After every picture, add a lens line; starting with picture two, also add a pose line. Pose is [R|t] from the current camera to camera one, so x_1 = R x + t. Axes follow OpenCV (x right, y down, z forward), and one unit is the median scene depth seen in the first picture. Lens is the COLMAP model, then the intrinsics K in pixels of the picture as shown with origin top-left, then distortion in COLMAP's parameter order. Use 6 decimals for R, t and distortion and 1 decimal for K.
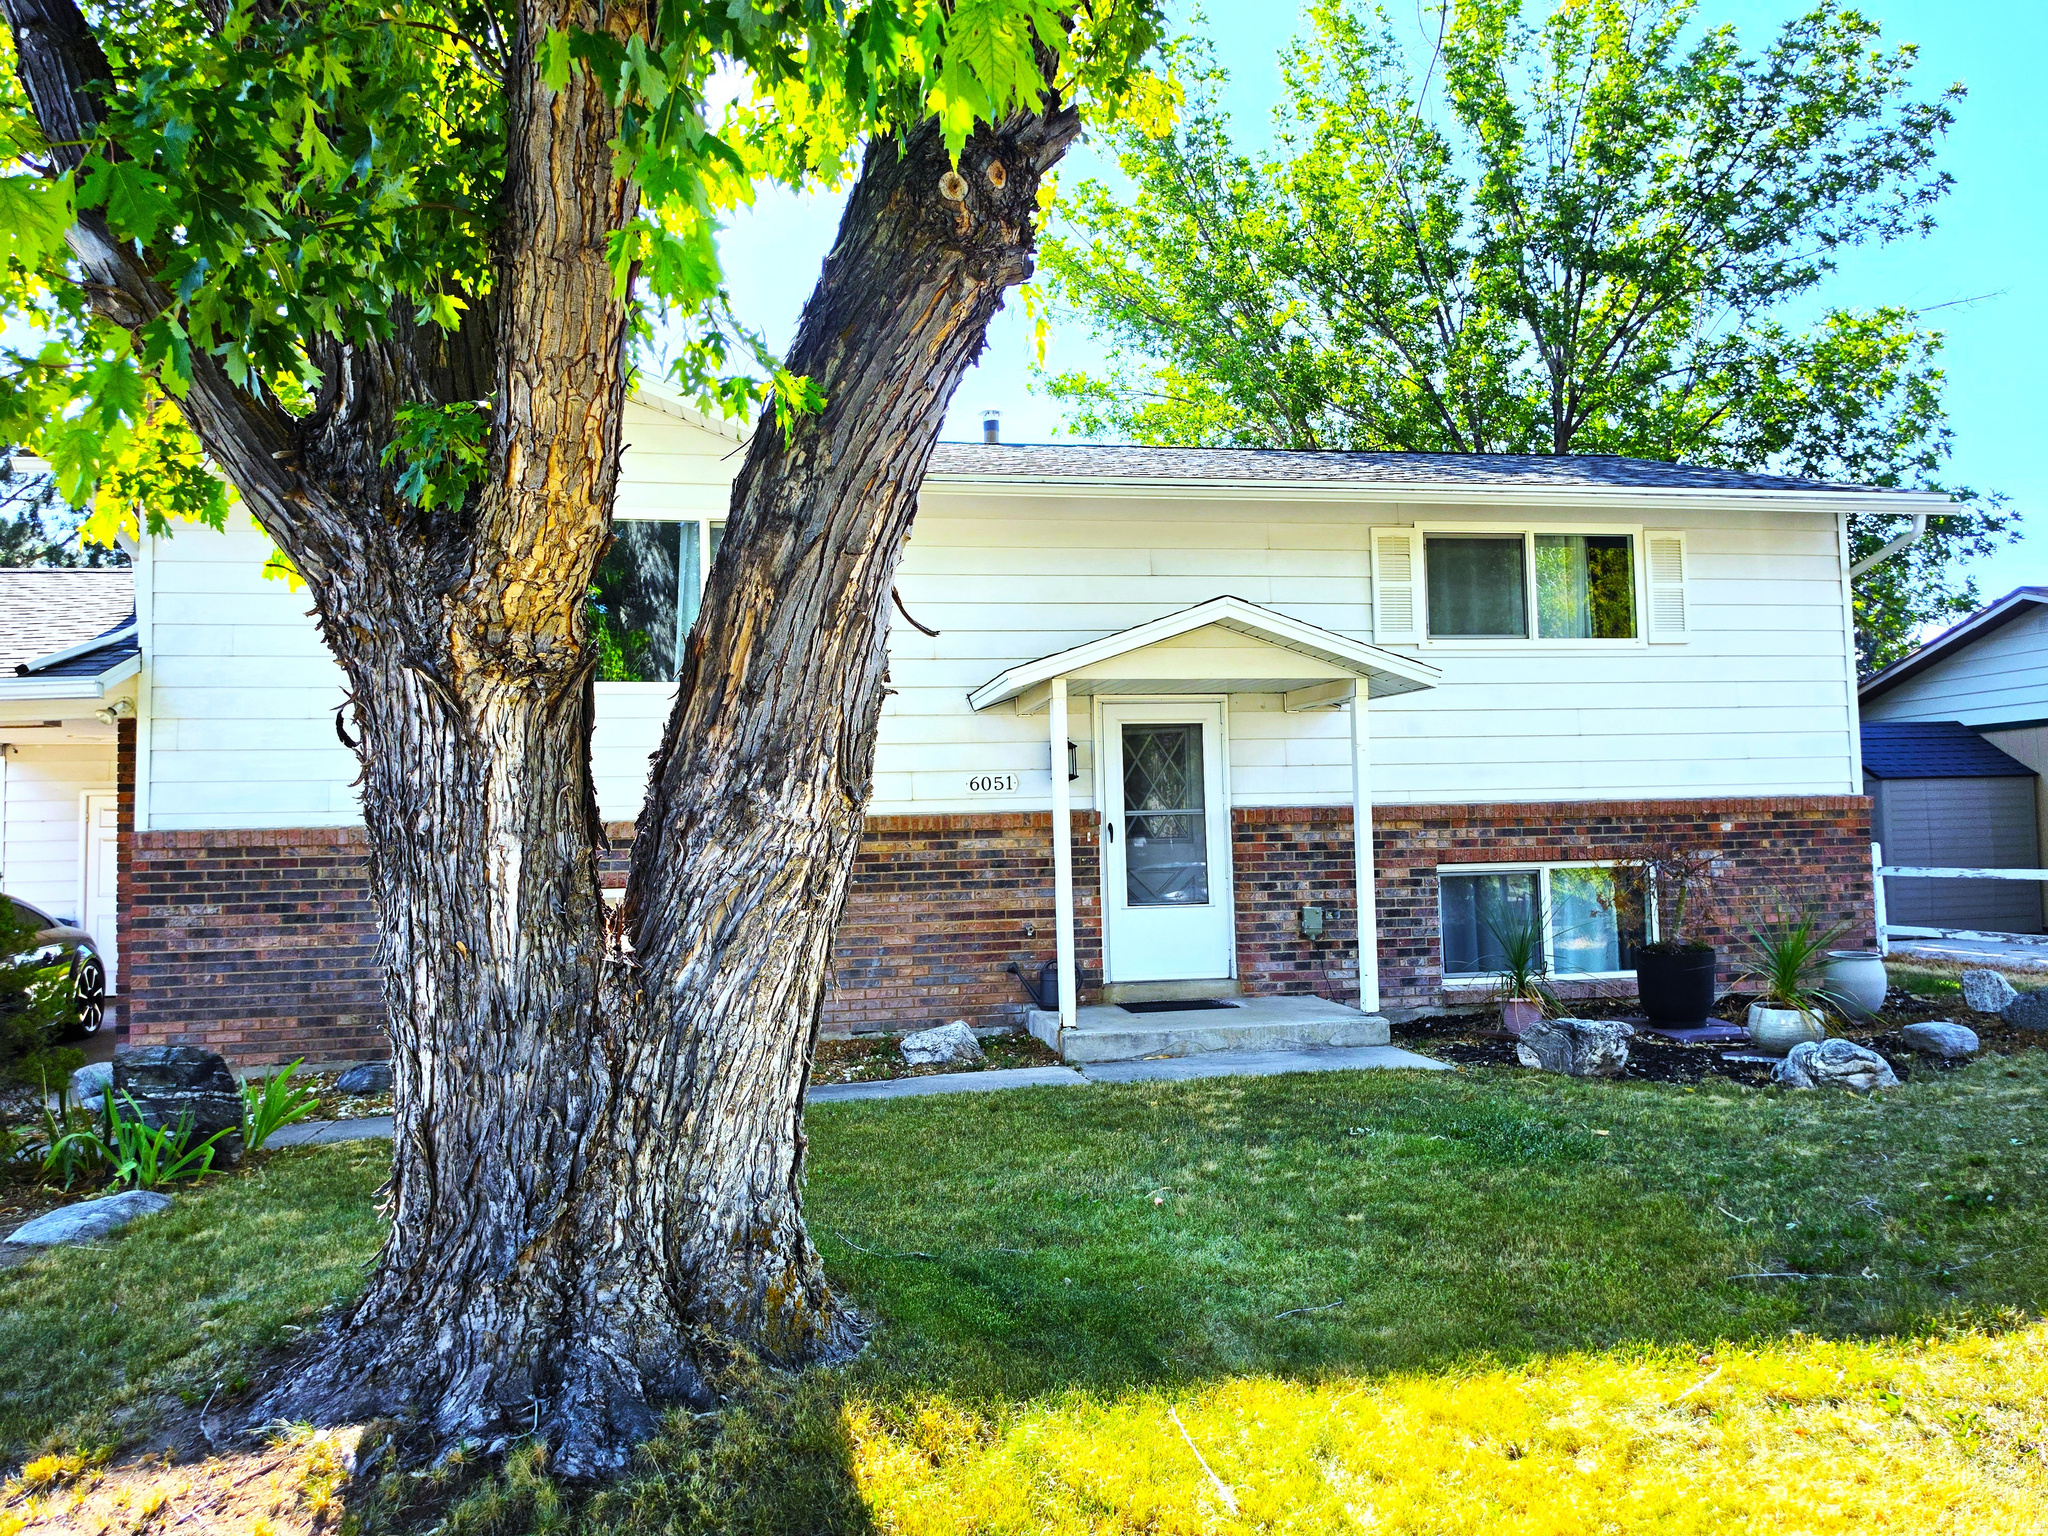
lens RADIAL K [[1414.2, 0, 1024.0], [0, 1414.2, 768.0], [0, 0, 1]] dist [0.033099, -0.002332]
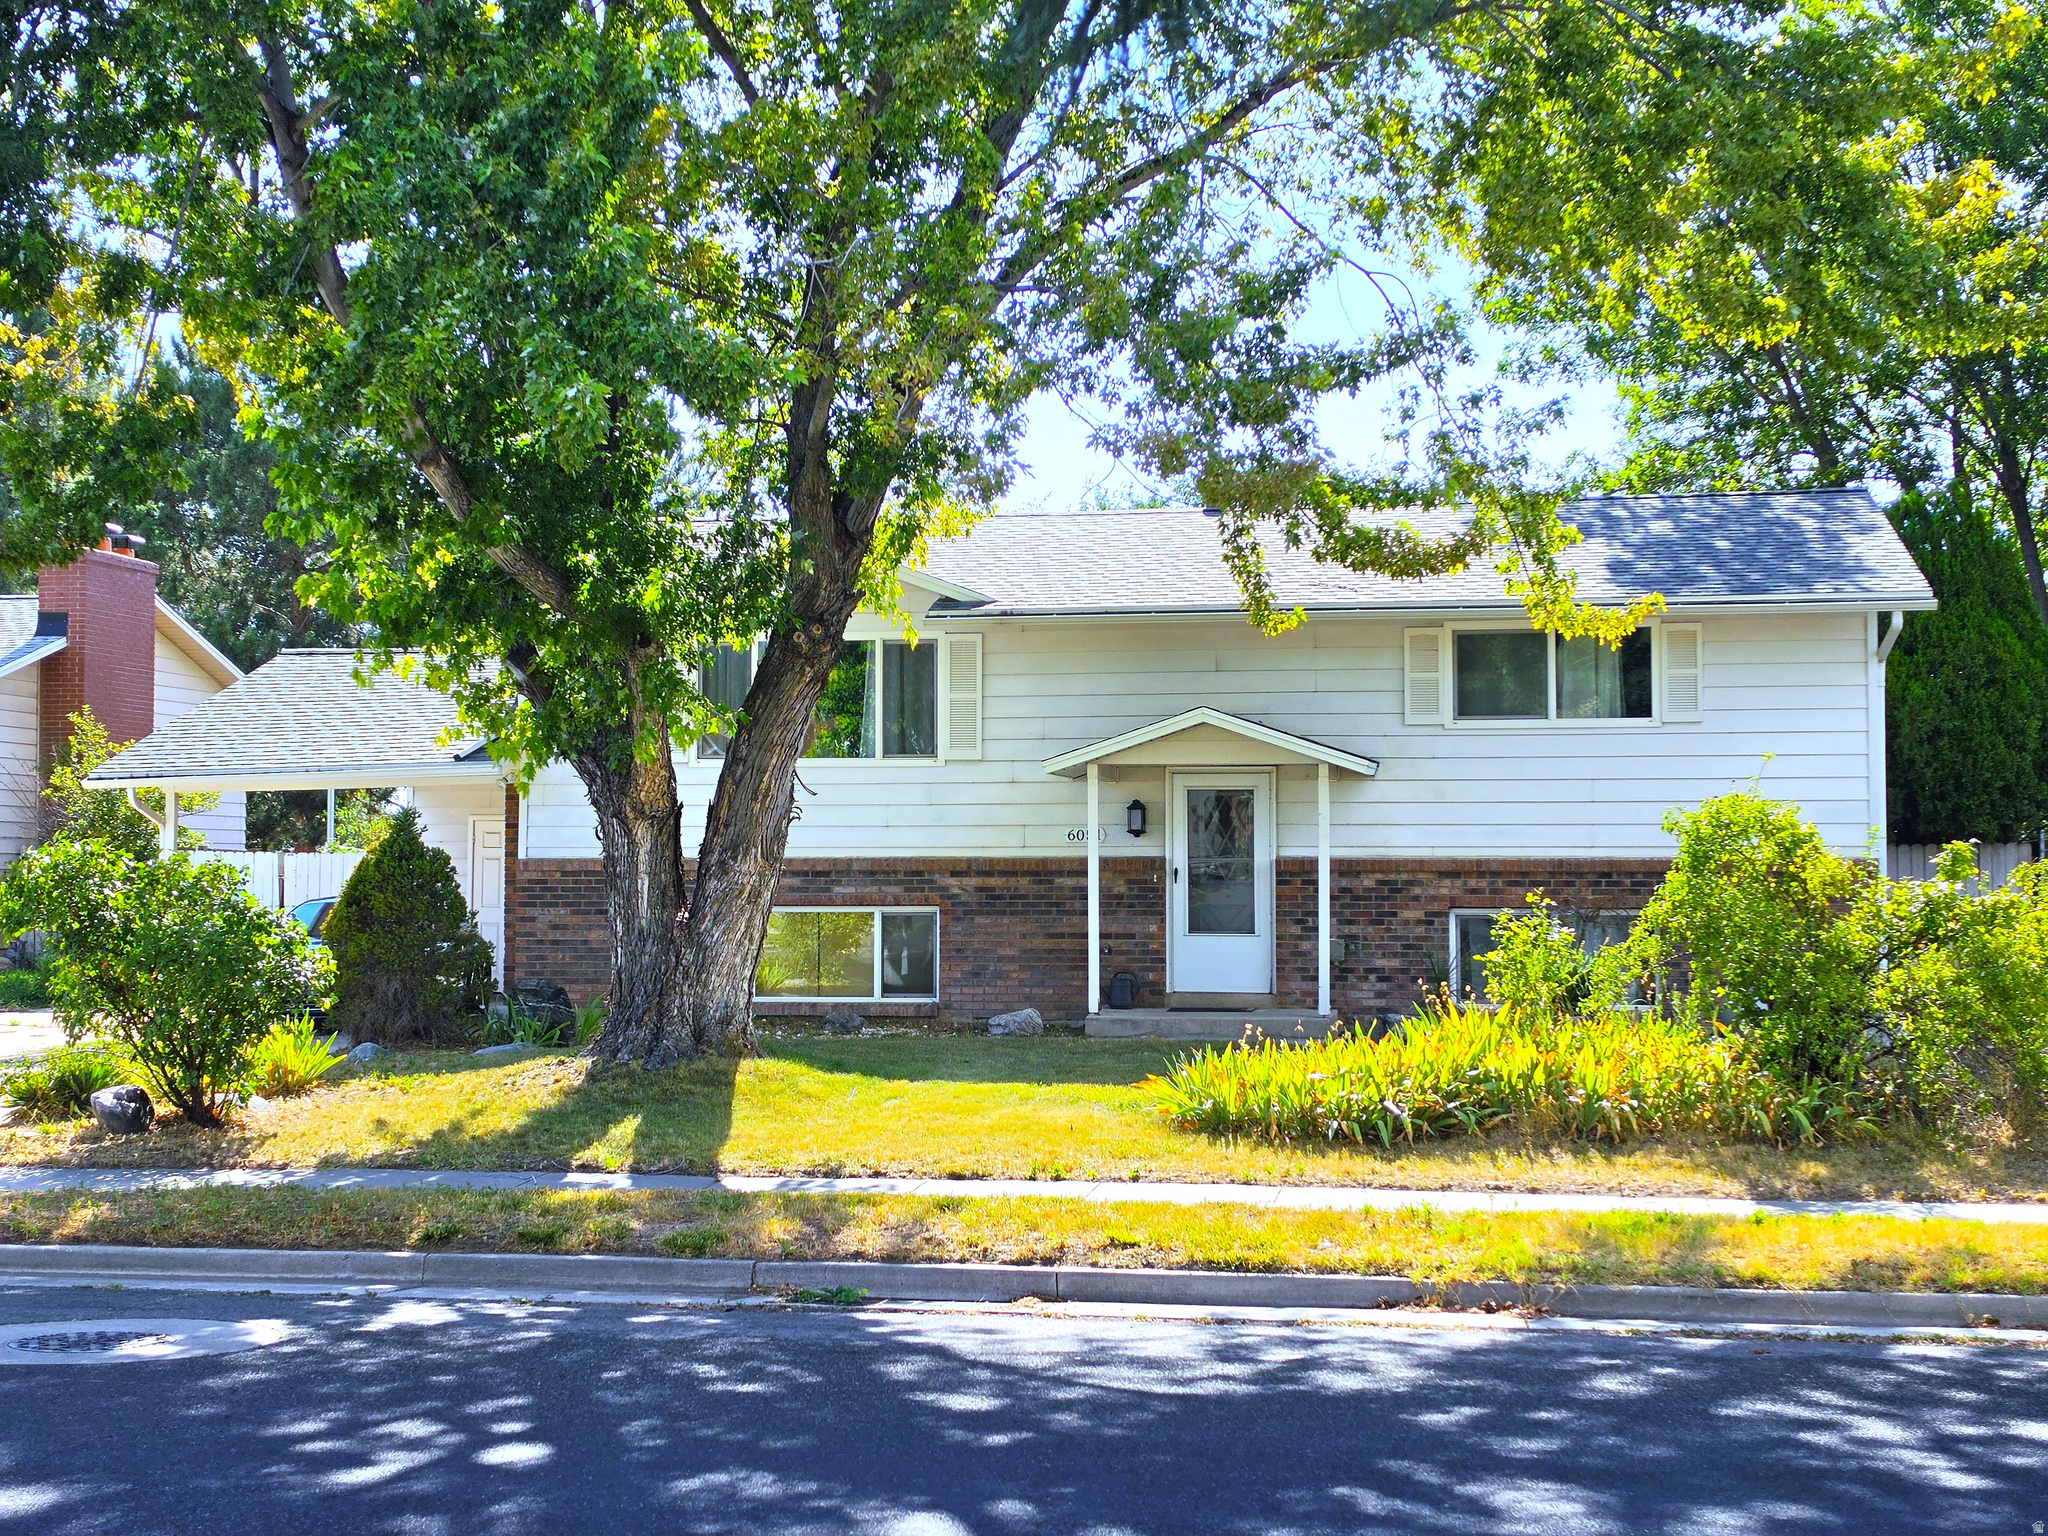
lens RADIAL K [[2681.2, 0, 1024.0], [0, 2681.2, 768.0], [0, 0, 1]] dist [0.129890, -0.034760]
pose [[0.937518, 0.010751, -0.347770, 0.776888], [-0.005594, 0.999859, 0.015829, -0.089411], [0.347891, -0.012894, 0.937446, -1.325793]]
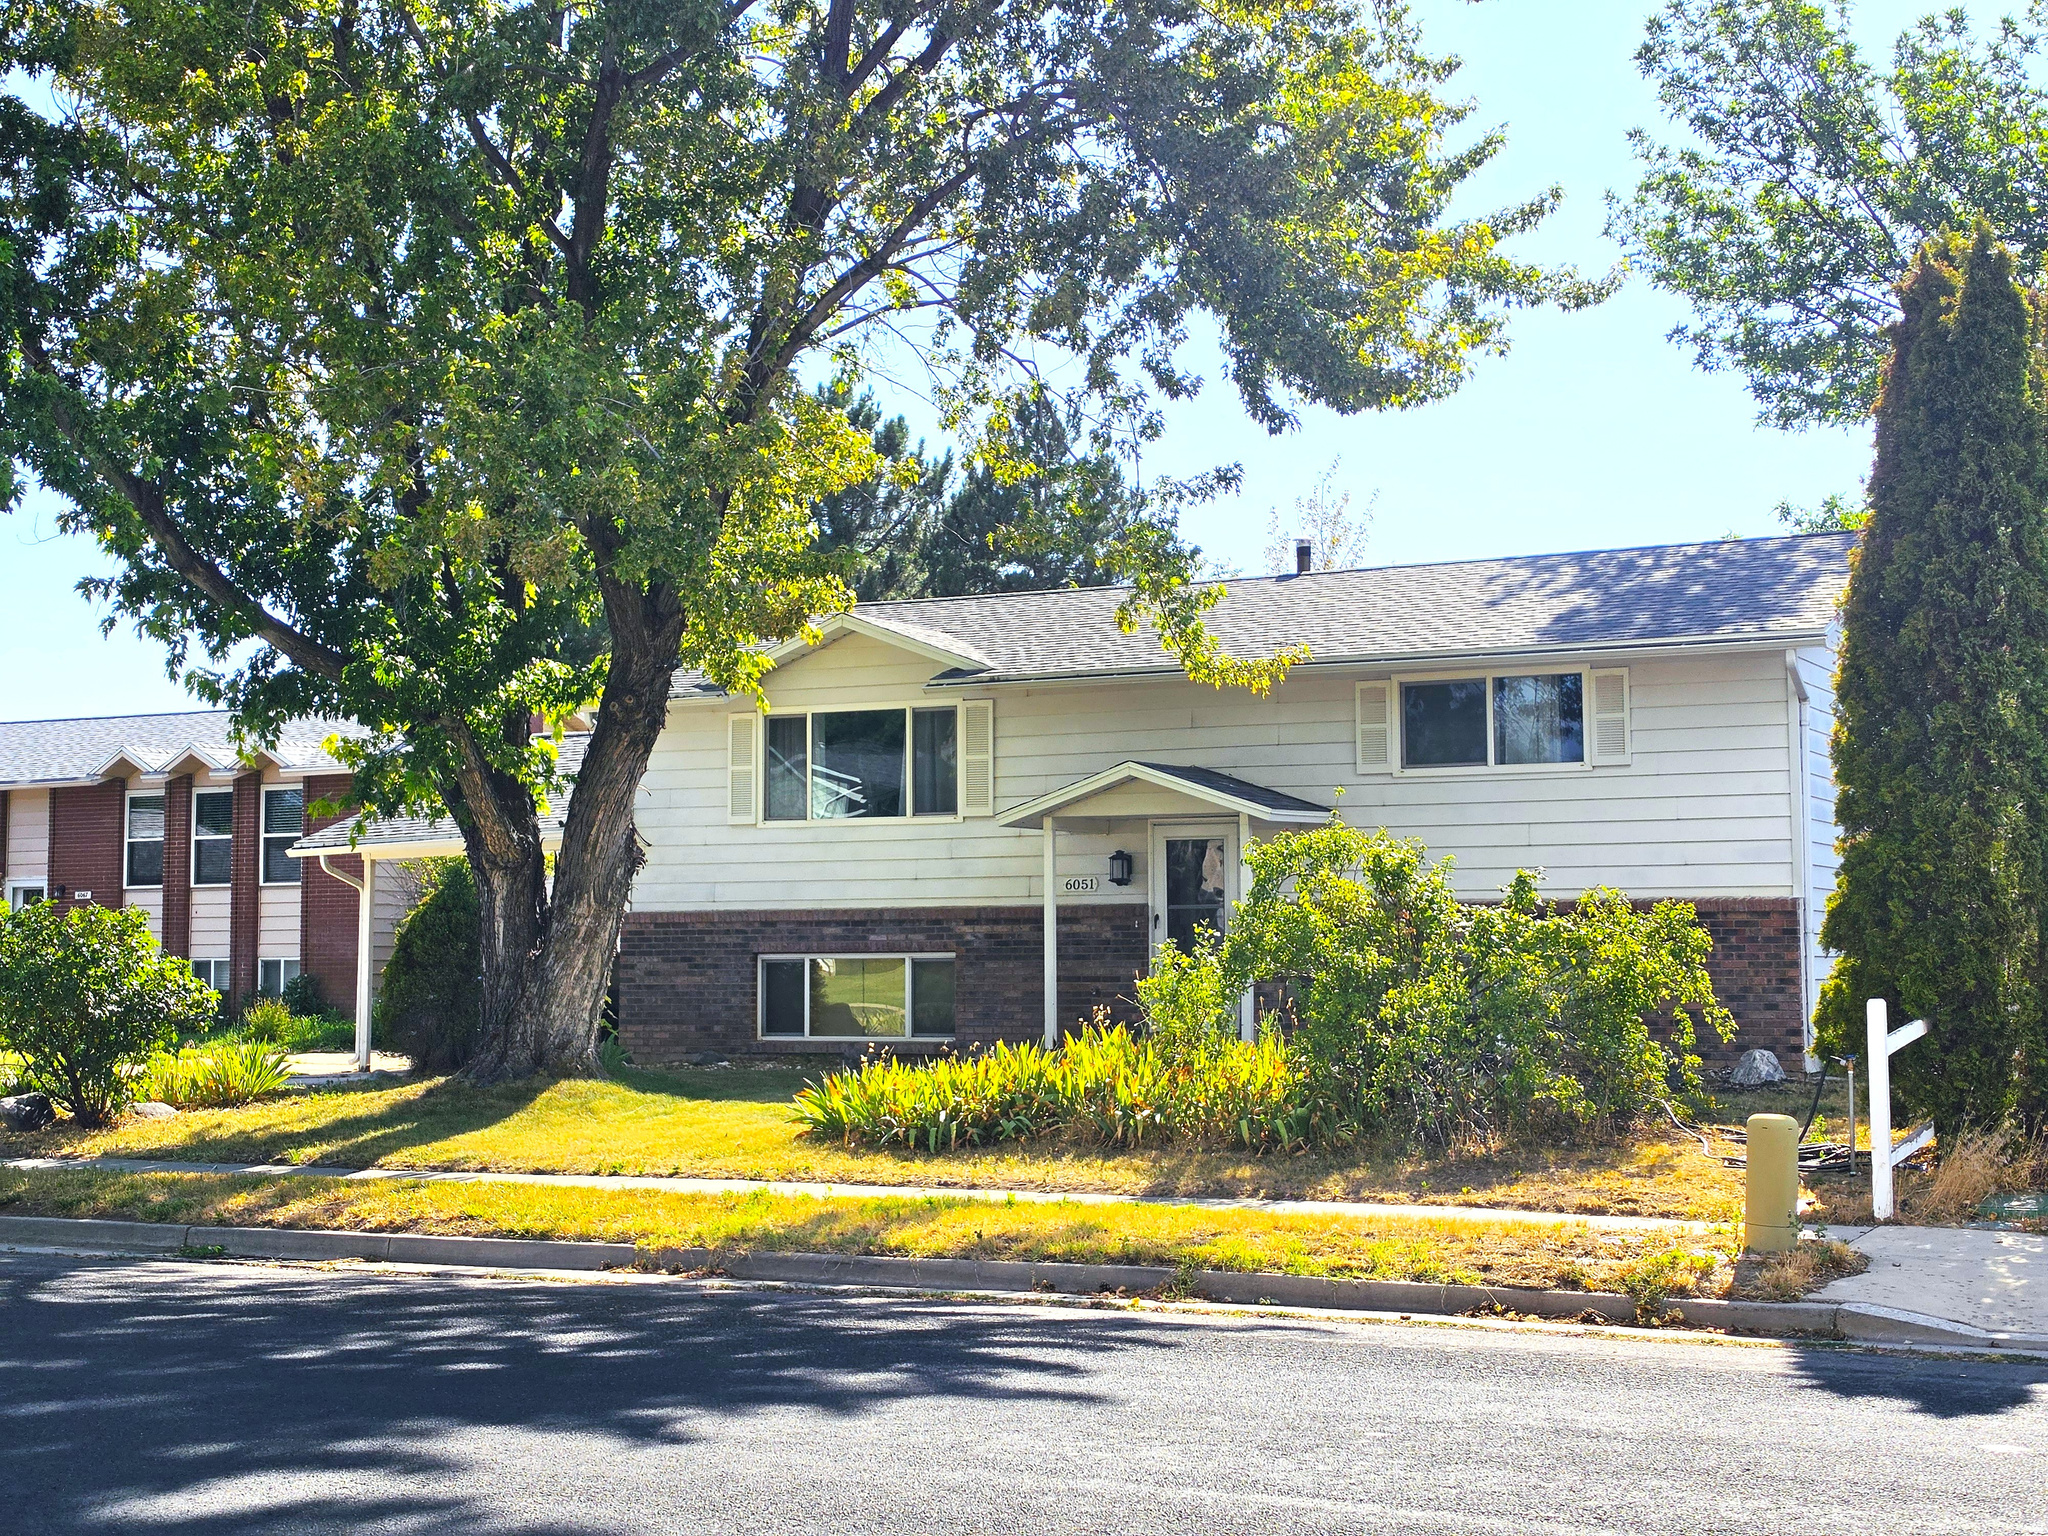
lens RADIAL K [[2681.2, 0, 1024.0], [0, 2681.2, 768.0], [0, 0, 1]] dist [0.129890, -0.034760]
pose [[0.798970, -0.020295, -0.601028, 1.513339], [0.014868, 0.999792, -0.013997, -0.067491], [0.601187, 0.002247, 0.799106, -1.133240]]
